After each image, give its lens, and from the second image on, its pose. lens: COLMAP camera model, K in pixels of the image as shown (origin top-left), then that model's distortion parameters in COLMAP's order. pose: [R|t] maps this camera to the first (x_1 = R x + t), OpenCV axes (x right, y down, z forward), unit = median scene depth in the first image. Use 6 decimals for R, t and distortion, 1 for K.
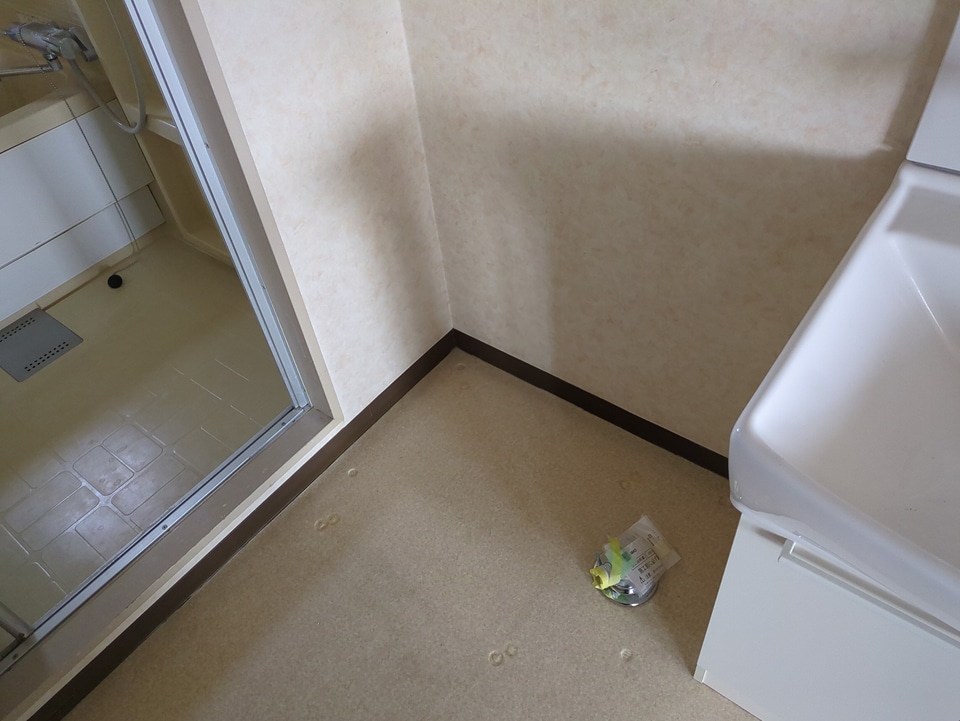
lens RADIAL K [[720.4, 0, 480.0], [0, 720.4, 360.5], [0, 0, 1]] dist [-0.000413, -0.000763]
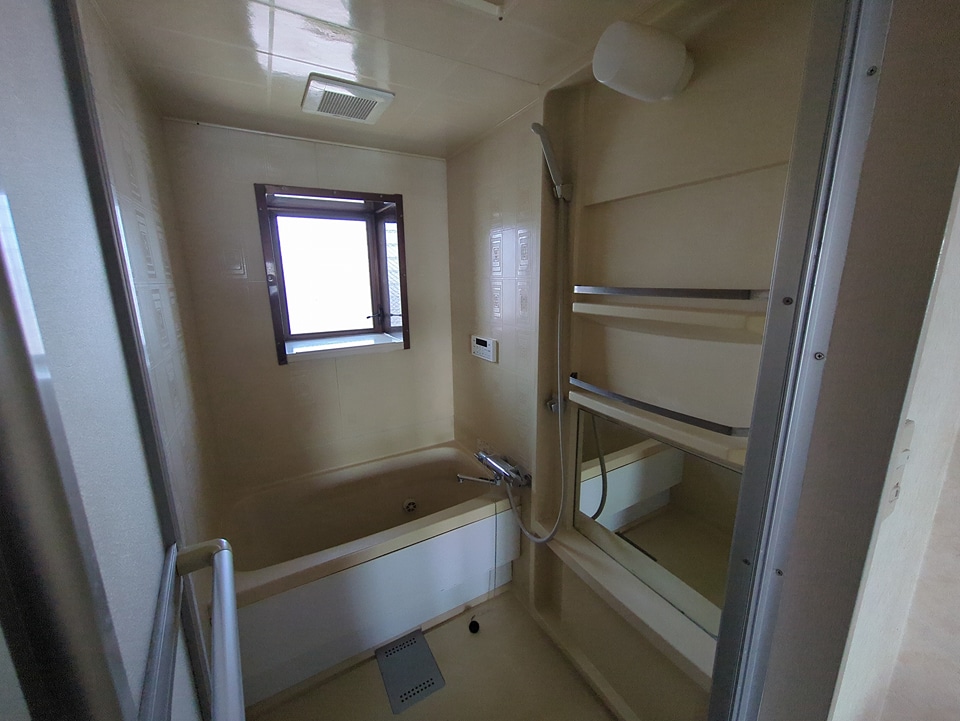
lens RADIAL K [[378.1, 0, 480.0], [0, 378.1, 360.5], [0, 0, 1]] dist [-0.008822, 0.004288]
pose [[0.920418, 0.160779, -0.356345, -0.356589], [-0.324958, 0.821388, -0.468747, -0.215038], [0.217333, 0.547241, 0.808266, 0.154650]]
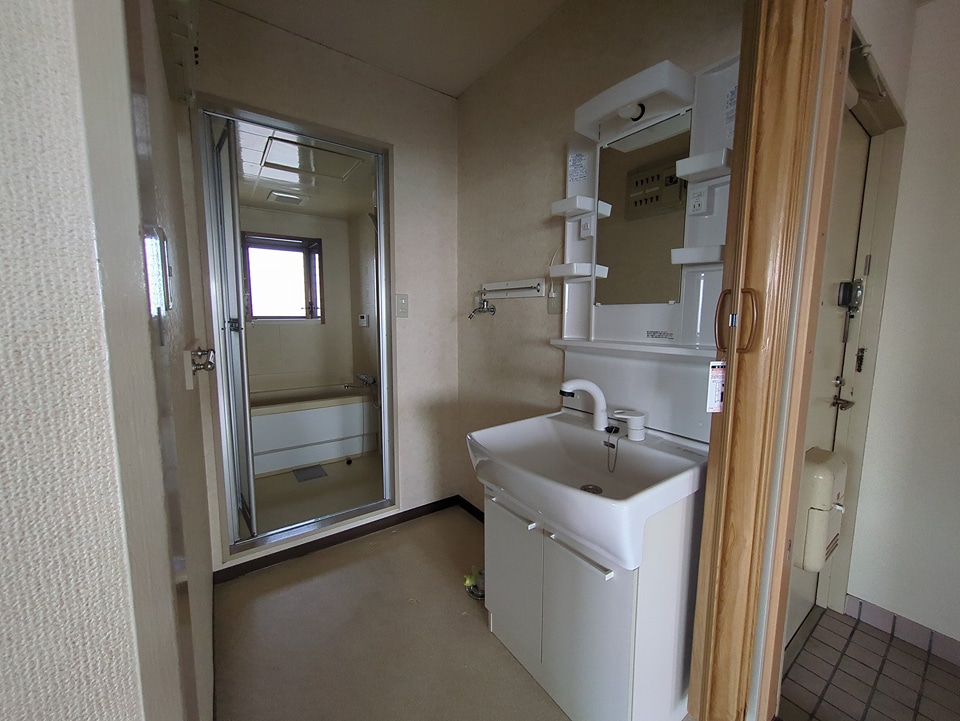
lens RADIAL K [[378.1, 0, 480.0], [0, 378.1, 360.5], [0, 0, 1]] dist [-0.008822, 0.004288]
pose [[0.952831, 0.131101, -0.273725, 0.295296], [-0.272184, 0.768123, -0.579571, 0.298173], [0.134272, 0.626737, 0.767575, -0.231701]]
